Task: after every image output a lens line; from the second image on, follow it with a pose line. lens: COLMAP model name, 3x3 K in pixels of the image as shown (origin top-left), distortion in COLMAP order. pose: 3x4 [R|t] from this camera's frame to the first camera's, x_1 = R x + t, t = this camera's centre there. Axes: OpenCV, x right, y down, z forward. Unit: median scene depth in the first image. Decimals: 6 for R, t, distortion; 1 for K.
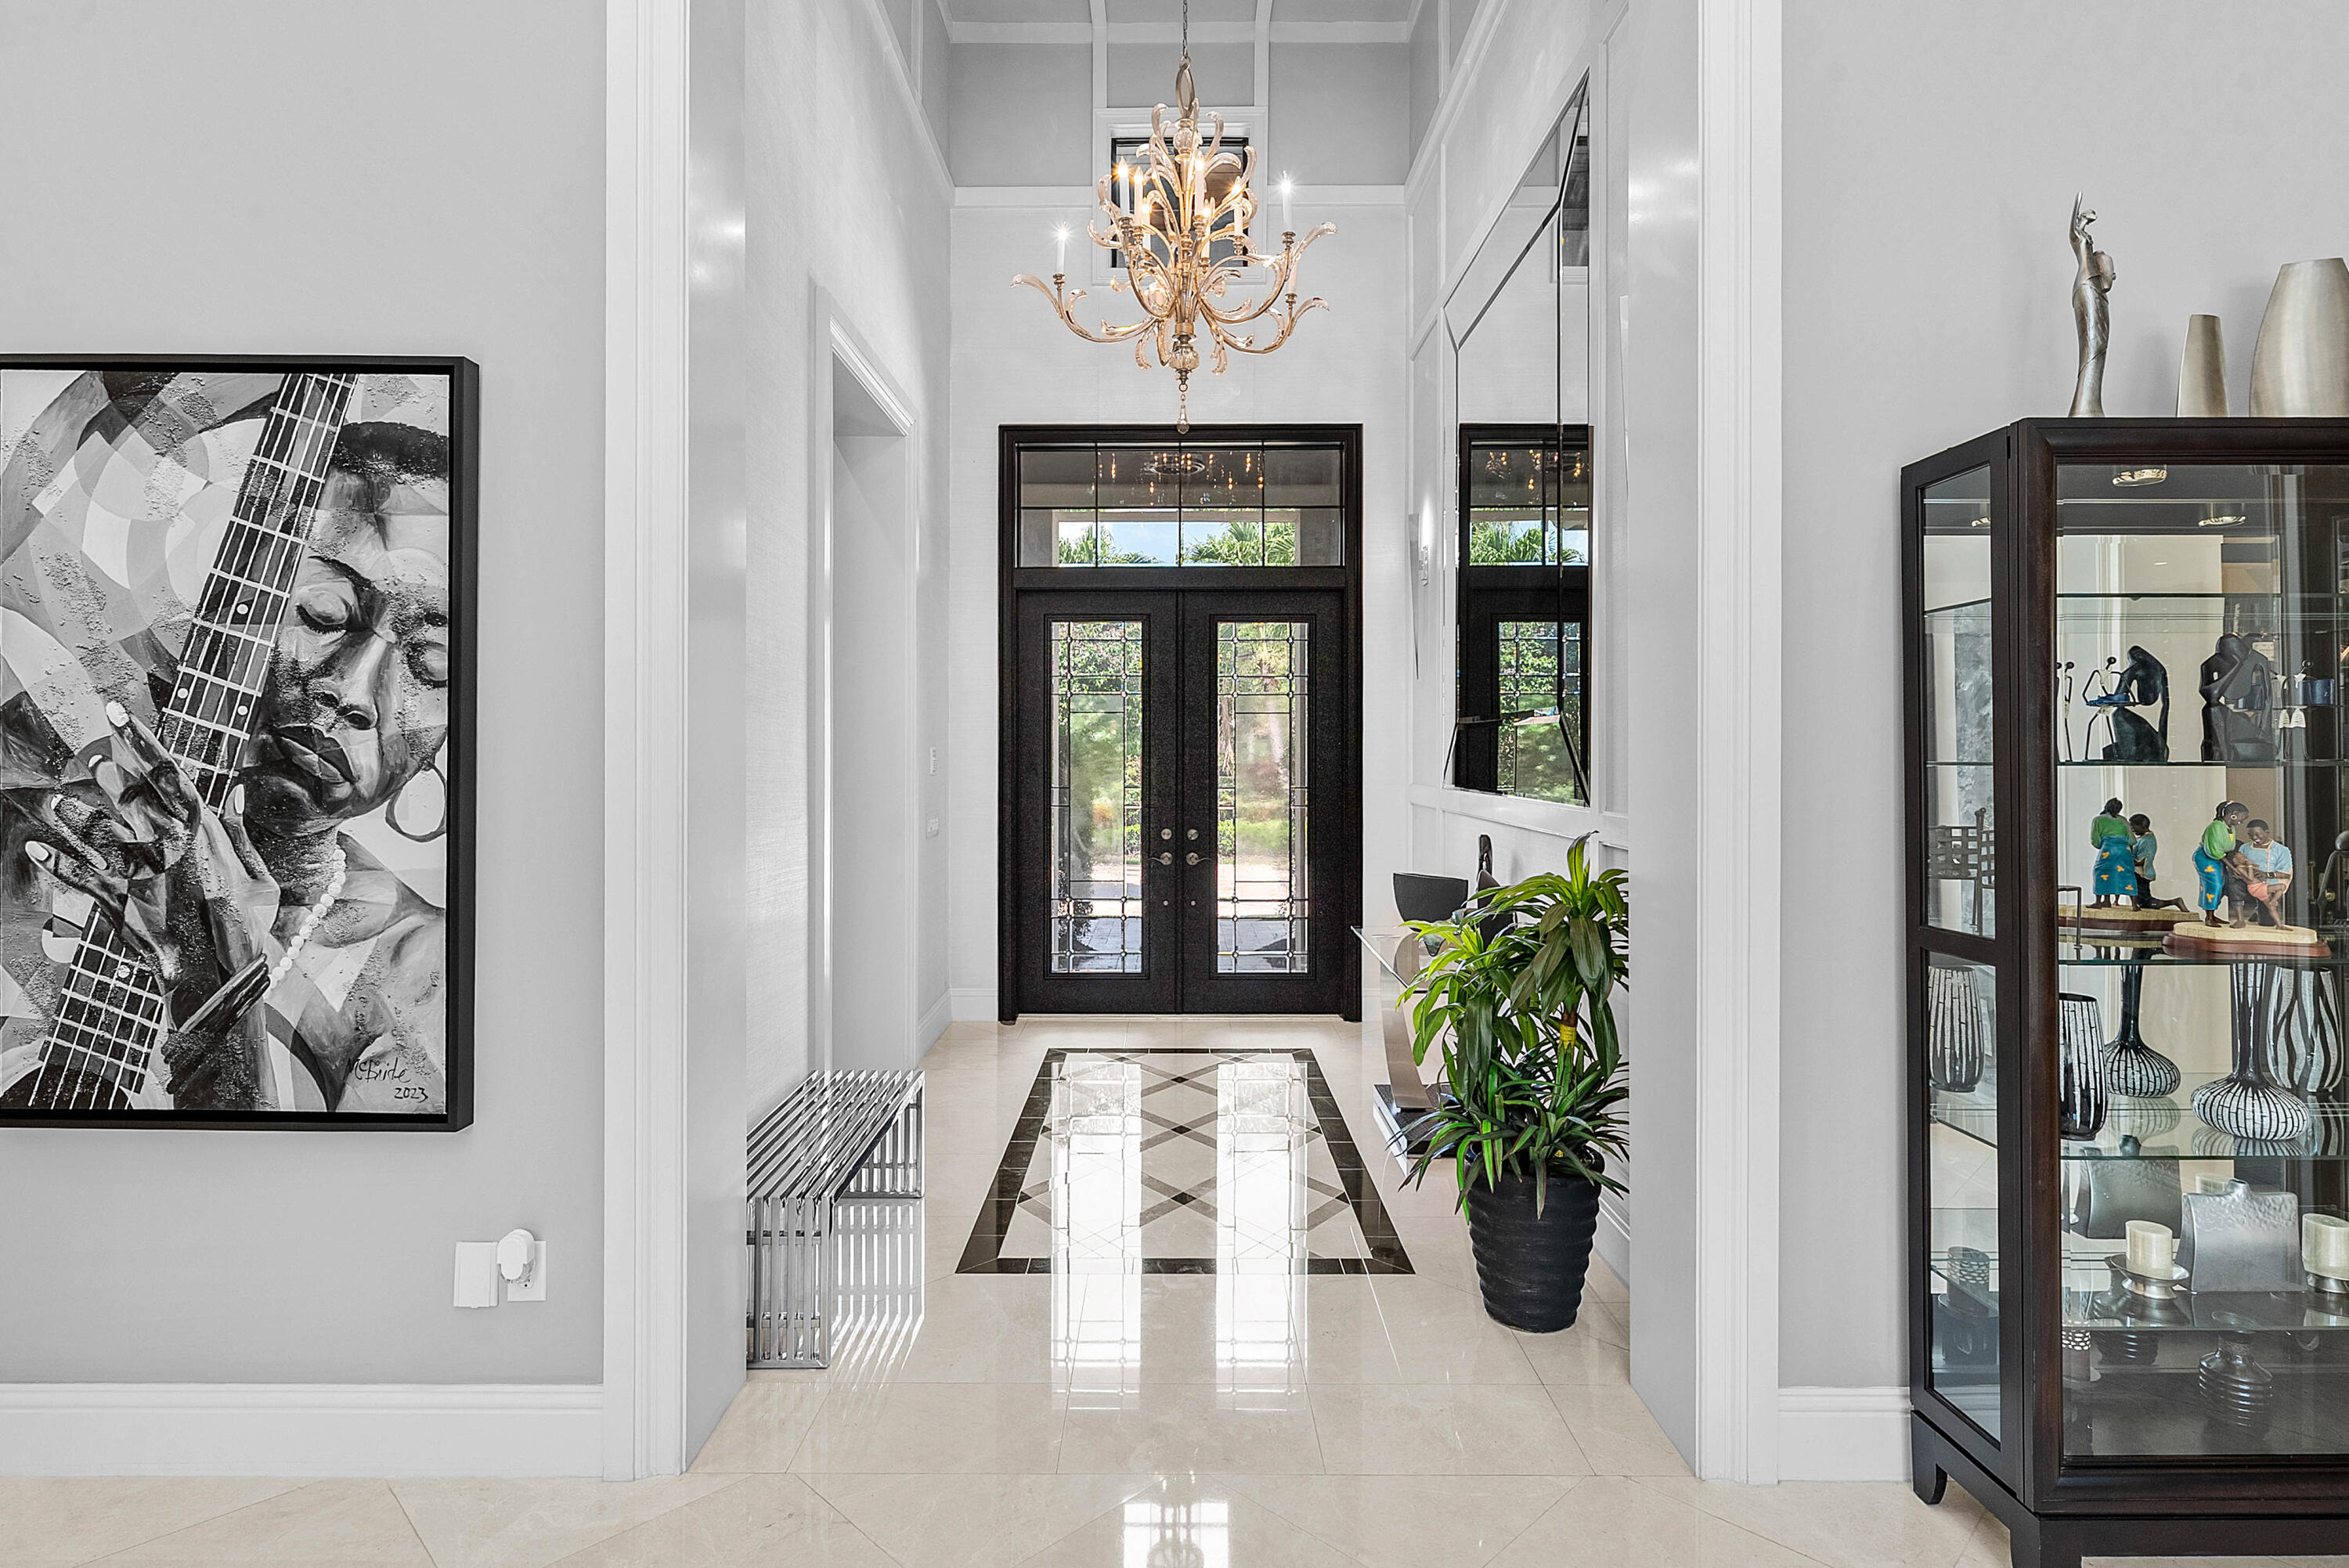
lens RADIAL K [[1223.9, 0, 1177.2], [0, 1223.9, 731.0], [0, 0, 1]] dist [0.005913, 0.001914]
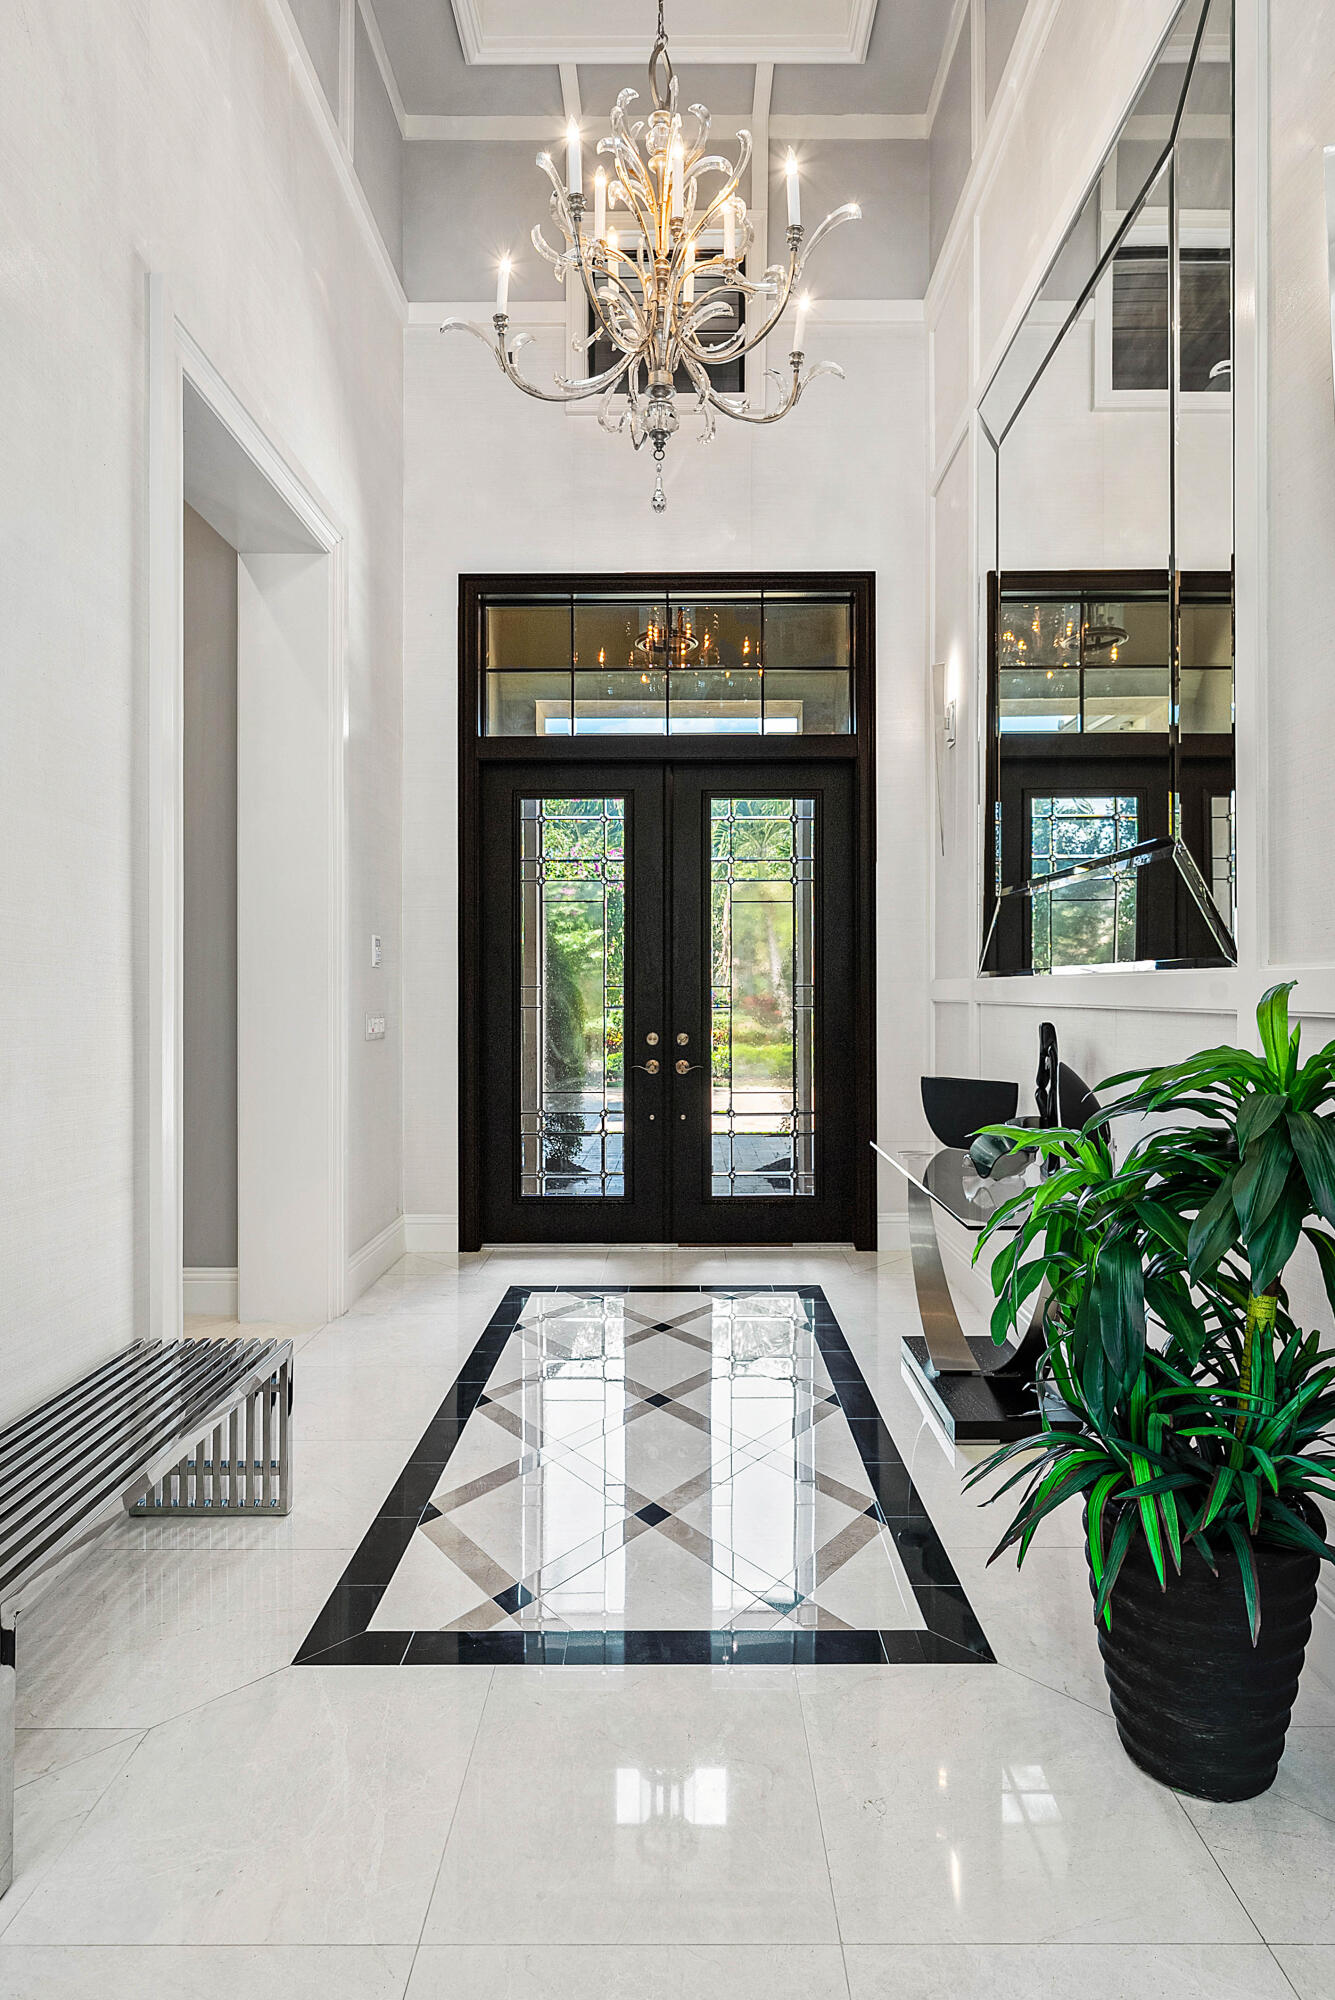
lens RADIAL K [[1079.9, 0, 672.7], [0, 1079.9, 1020.3], [0, 0, 1]] dist [0.016107, 0.000621]
pose [[0.999886, -0.005449, -0.014056, 0.036218], [0.006005, 0.999189, 0.039819, 0.087743], [0.013828, -0.039899, 0.999108, 0.497282]]
